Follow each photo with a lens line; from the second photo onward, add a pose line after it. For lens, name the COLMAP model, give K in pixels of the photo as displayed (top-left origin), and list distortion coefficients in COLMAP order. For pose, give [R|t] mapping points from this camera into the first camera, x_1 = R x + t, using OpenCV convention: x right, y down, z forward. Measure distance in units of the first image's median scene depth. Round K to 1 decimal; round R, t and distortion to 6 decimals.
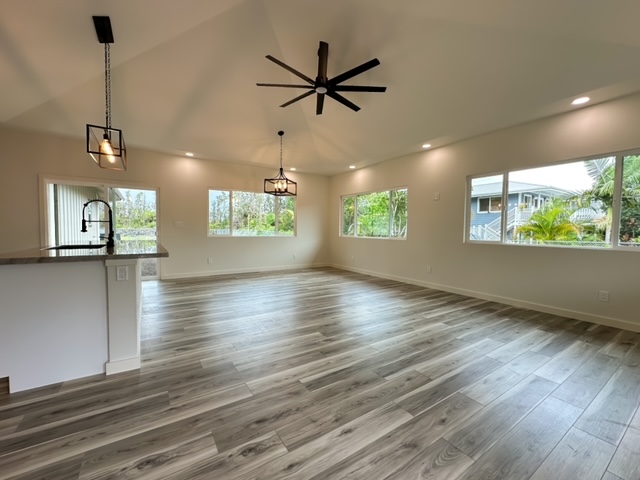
lens RADIAL K [[263.7, 0, 319.7], [0, 263.7, 243.4], [0, 0, 1]] dist [-0.001955, 0.000341]
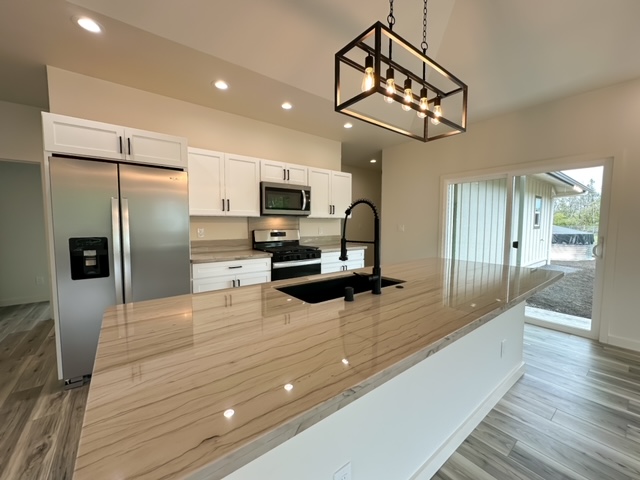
lens RADIAL K [[263.7, 0, 313.0], [0, 263.7, 236.5], [0, 0, 1]] dist [-0.001955, 0.000341]
pose [[0.082262, 0.050038, -0.995354, -0.212408], [-0.064186, 0.996931, 0.044813, -0.078570], [0.994542, 0.060201, 0.085221, 0.553666]]
